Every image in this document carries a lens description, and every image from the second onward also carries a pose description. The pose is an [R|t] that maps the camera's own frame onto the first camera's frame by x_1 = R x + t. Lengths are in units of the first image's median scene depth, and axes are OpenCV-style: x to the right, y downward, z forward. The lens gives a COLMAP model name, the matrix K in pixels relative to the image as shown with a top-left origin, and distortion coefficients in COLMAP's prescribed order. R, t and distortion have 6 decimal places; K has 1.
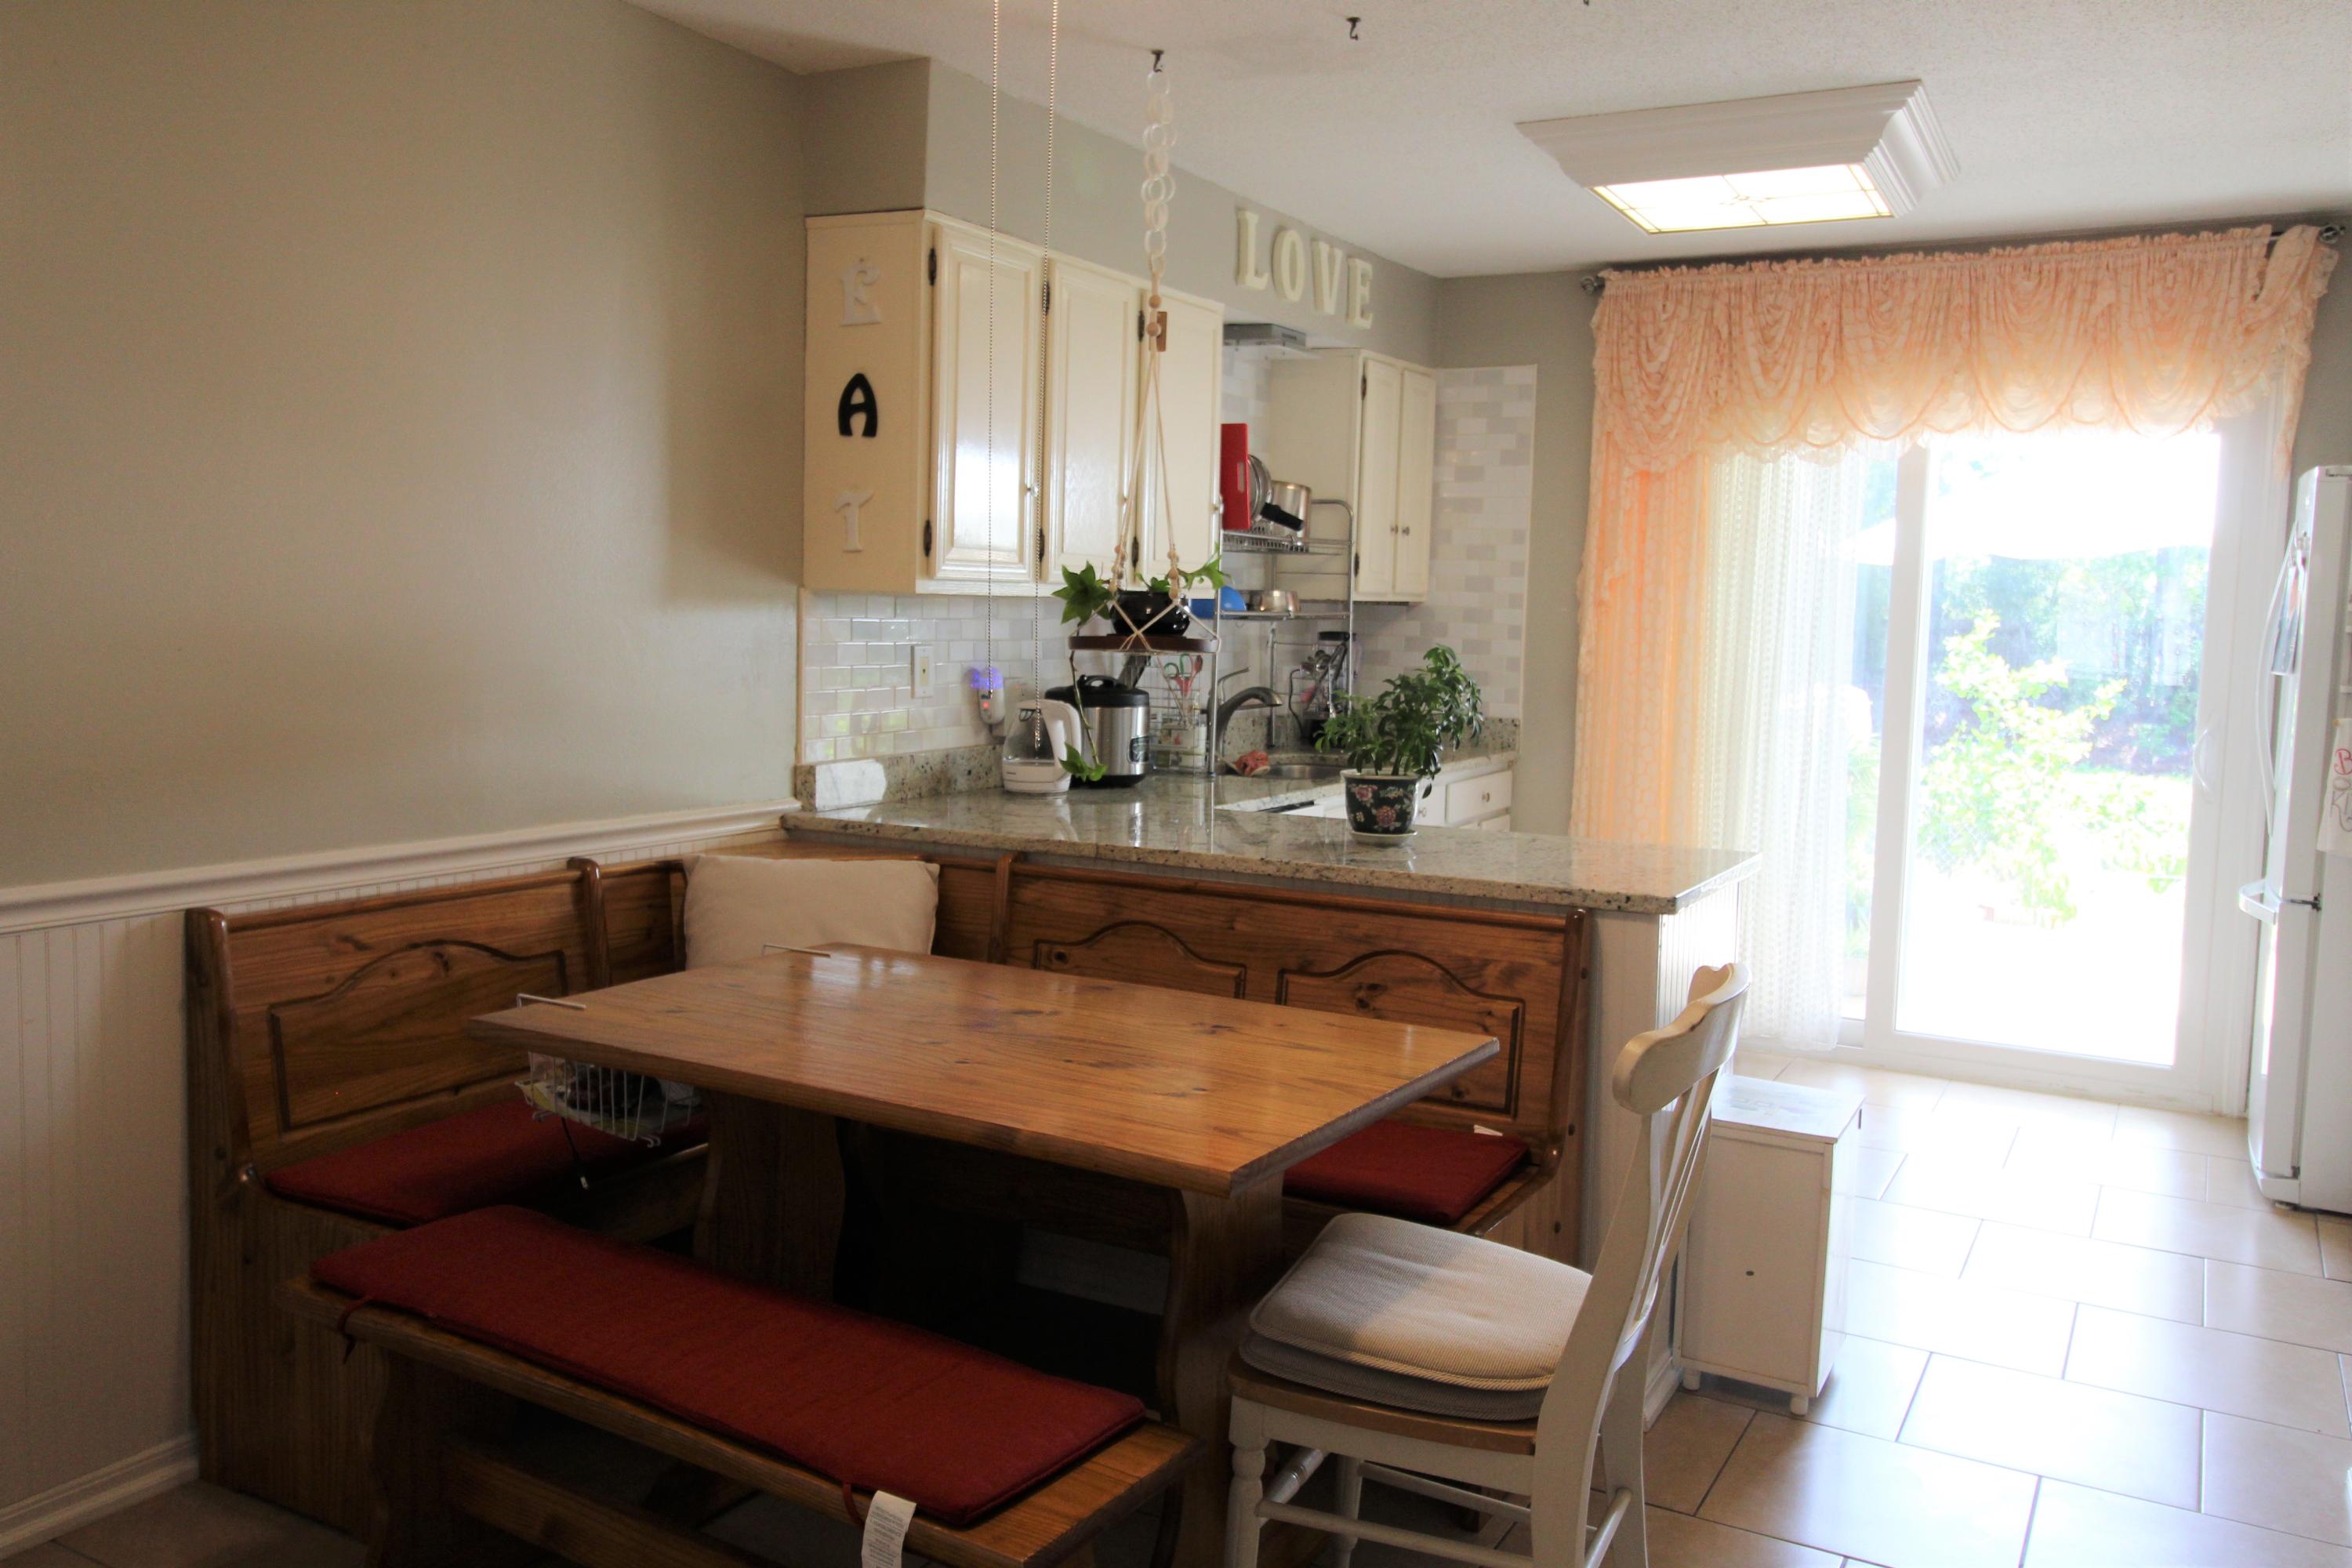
lens RADIAL K [[1853.7, 0, 1171.3], [0, 1853.7, 755.6], [0, 0, 1]] dist [0.015903, -0.011740]
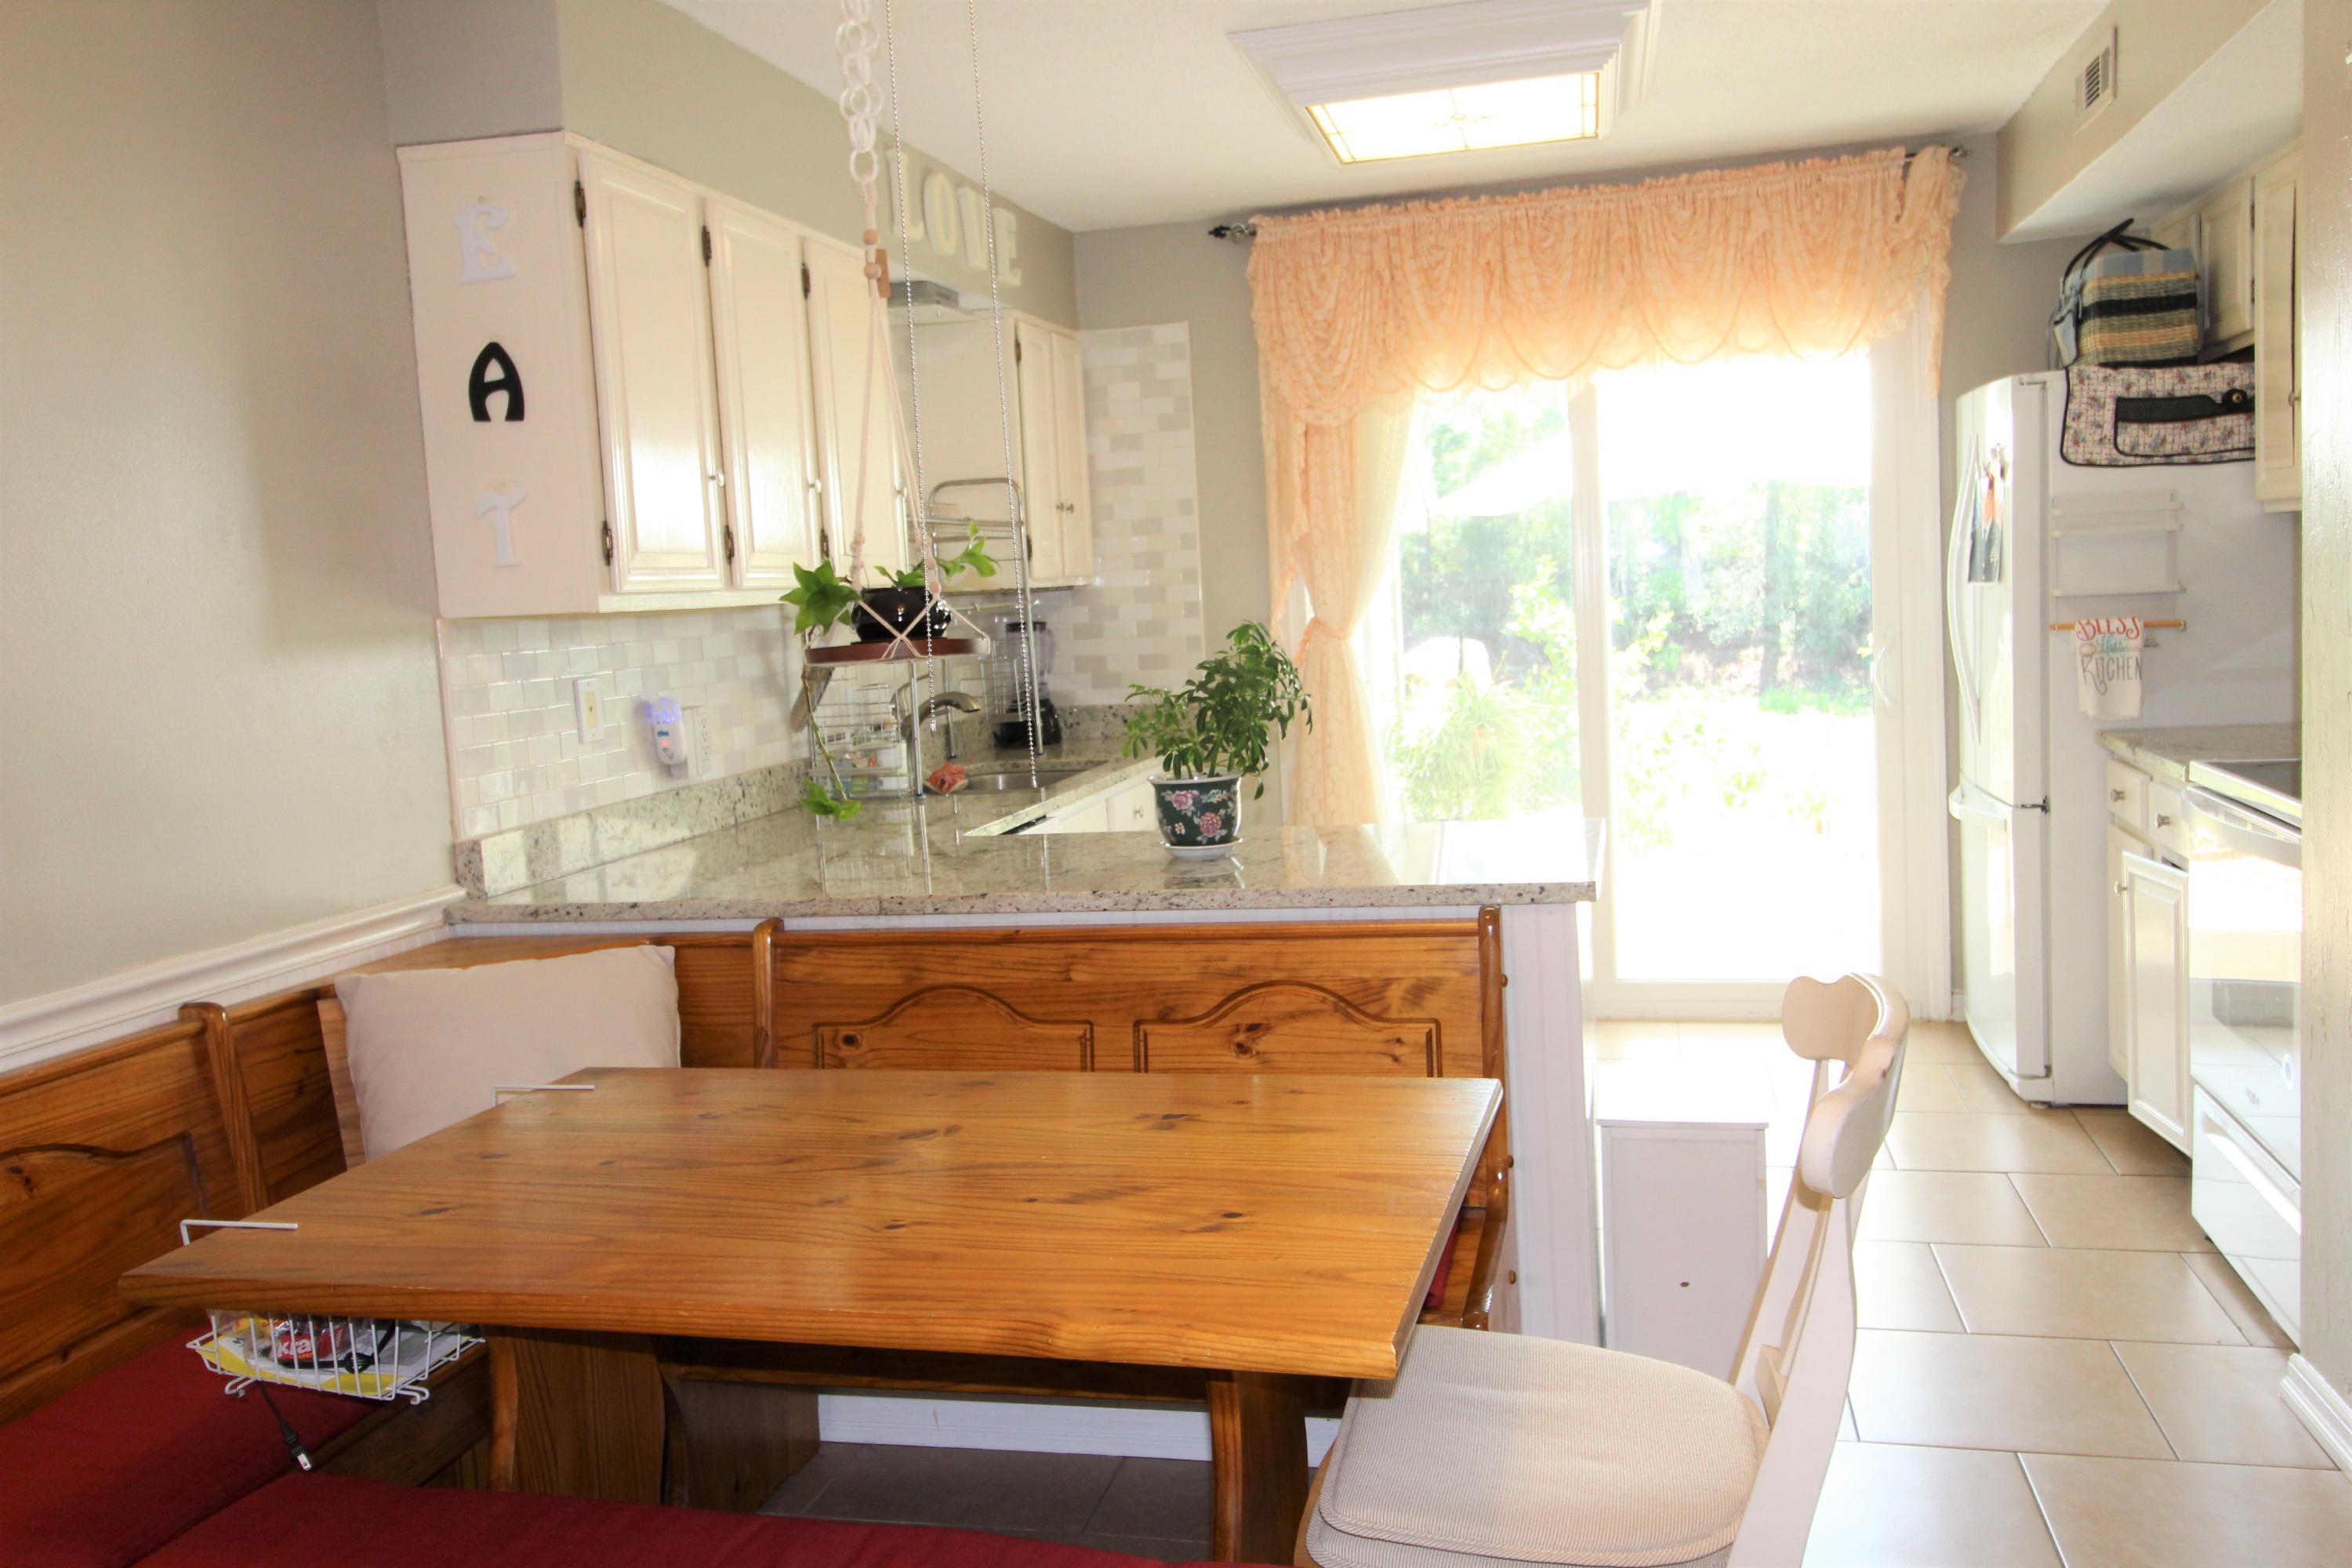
lens RADIAL K [[1853.7, 0, 1182.1], [0, 1853.7, 761.3], [0, 0, 1]] dist [0.015903, -0.011740]
pose [[0.960686, -0.103119, 0.257778, -0.089457], [0.101819, 0.994632, 0.018423, -0.010575], [-0.258295, 0.008548, 0.966028, 0.131516]]
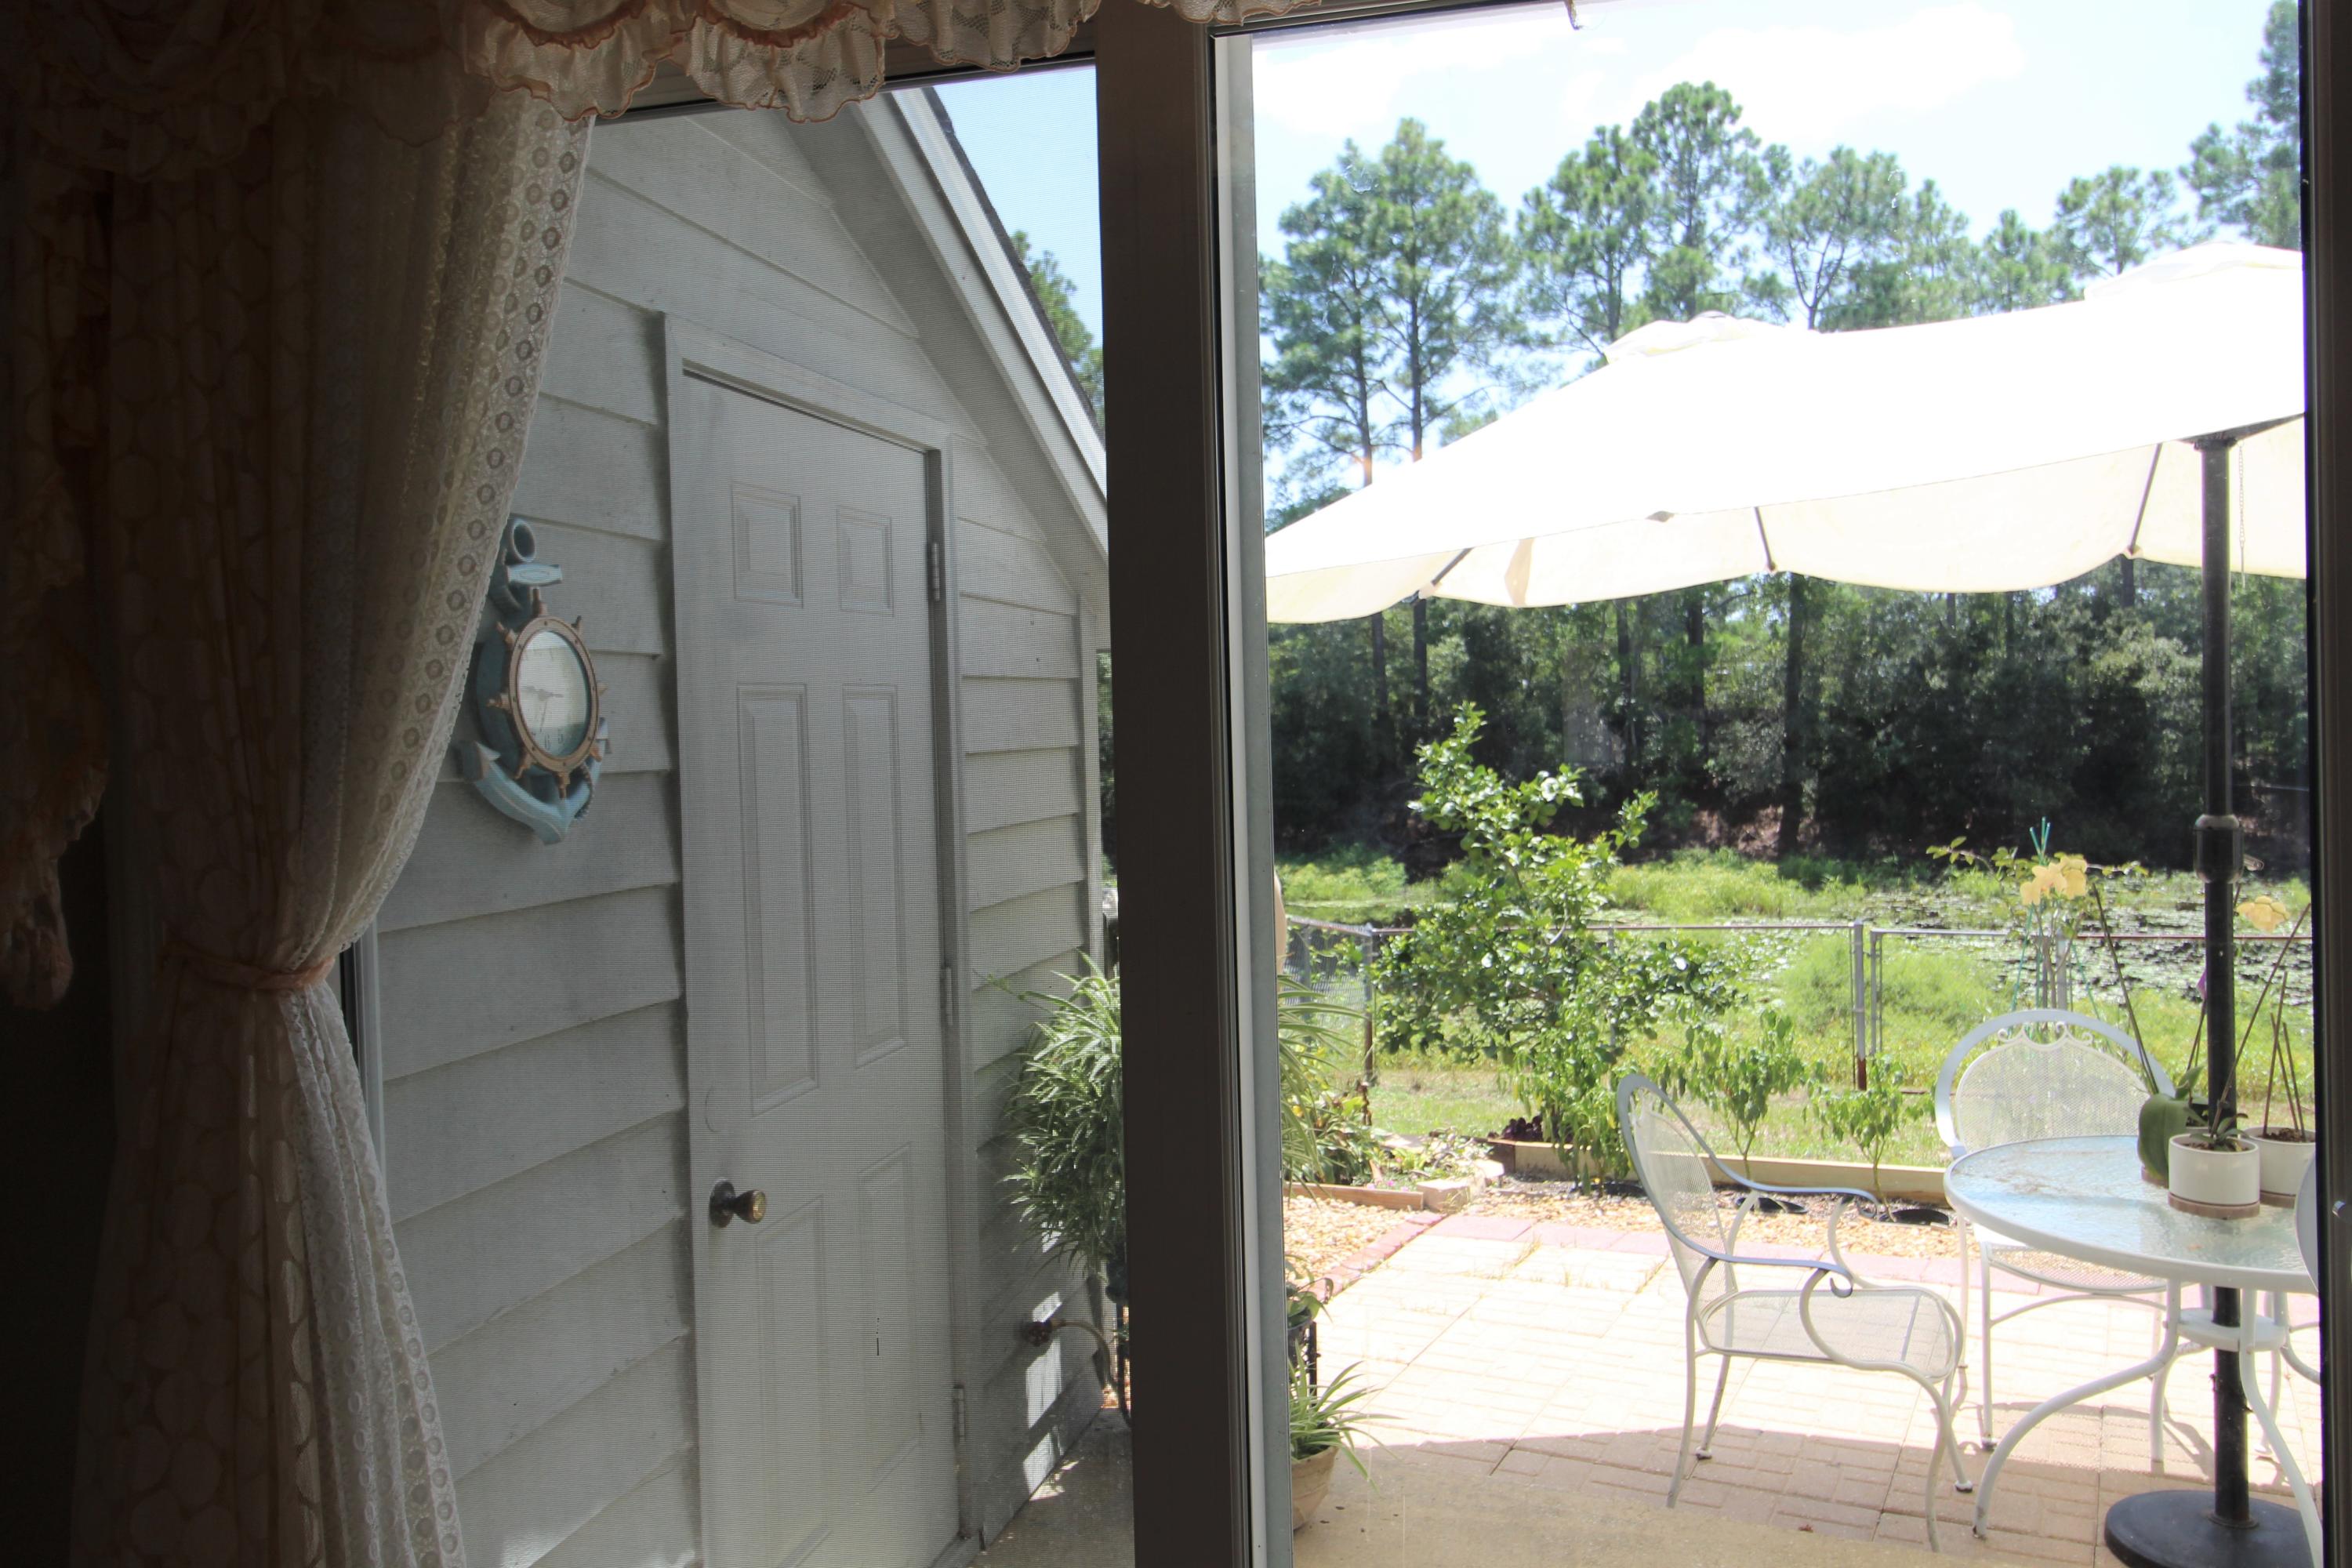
lens RADIAL K [[1853.7, 0, 1186.3], [0, 1853.7, 763.0], [0, 0, 1]] dist [0.015903, -0.011740]
pose [[0.964788, -0.056312, 0.256930, 0.395767], [0.072305, 0.995962, -0.053220, -0.066559], [-0.252896, 0.069924, 0.964963, 0.900951]]
